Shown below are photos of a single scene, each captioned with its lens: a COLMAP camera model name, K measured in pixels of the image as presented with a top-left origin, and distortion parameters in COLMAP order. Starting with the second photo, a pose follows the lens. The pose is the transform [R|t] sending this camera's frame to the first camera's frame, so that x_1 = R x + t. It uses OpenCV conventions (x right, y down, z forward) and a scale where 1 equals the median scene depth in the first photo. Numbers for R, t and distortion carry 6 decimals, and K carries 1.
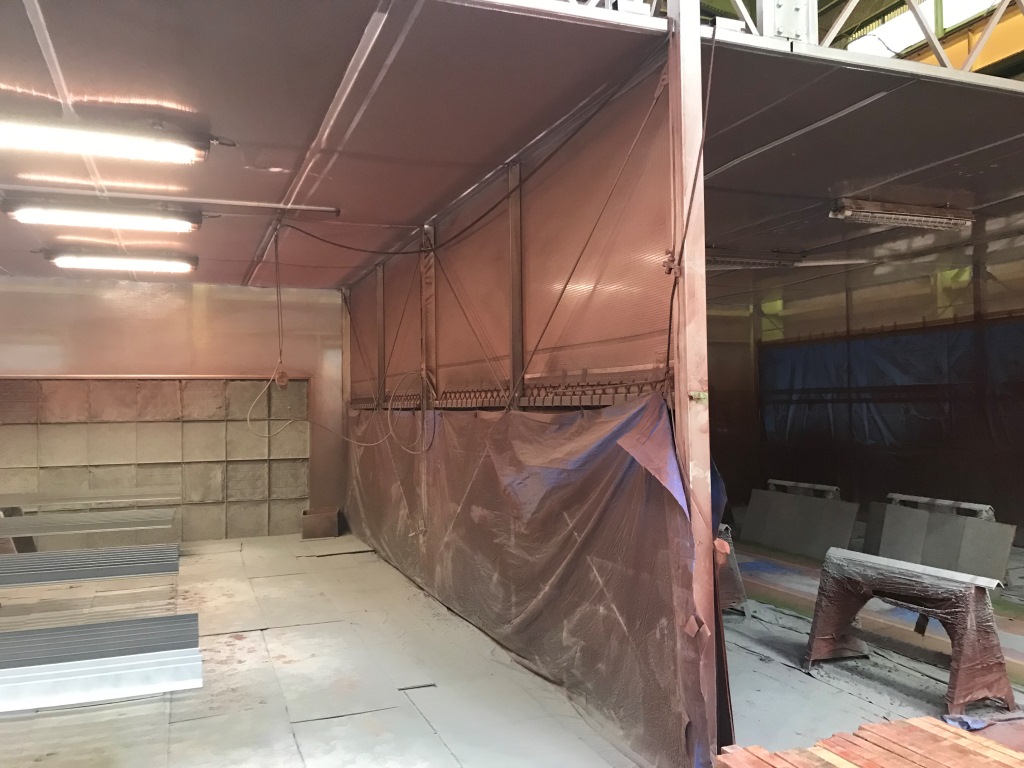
lens RADIAL K [[819.1, 0, 512.0], [0, 819.1, 384.0], [0, 0, 1]] dist [0.038351, -0.001029]
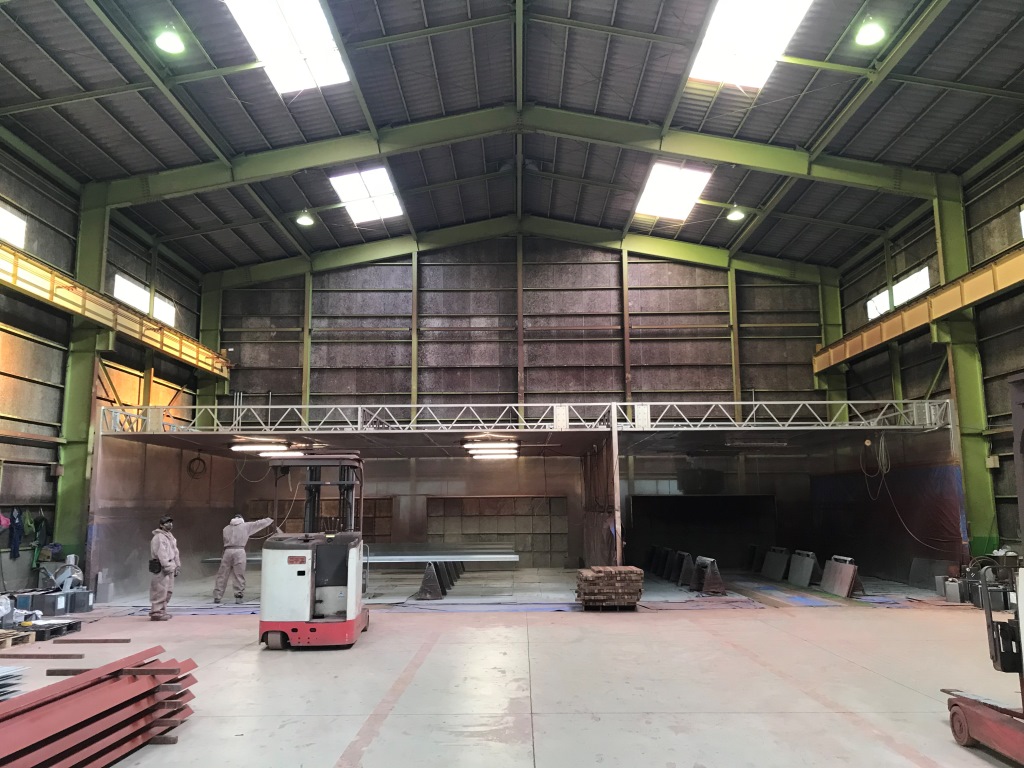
lens RADIAL K [[819.1, 0, 512.0], [0, 819.1, 384.0], [0, 0, 1]] dist [0.038351, -0.001029]
pose [[0.926341, -0.052141, -0.373060, 0.485813], [0.007314, 0.992676, -0.120582, -0.046151], [0.376615, 0.108972, 0.919938, -1.199461]]
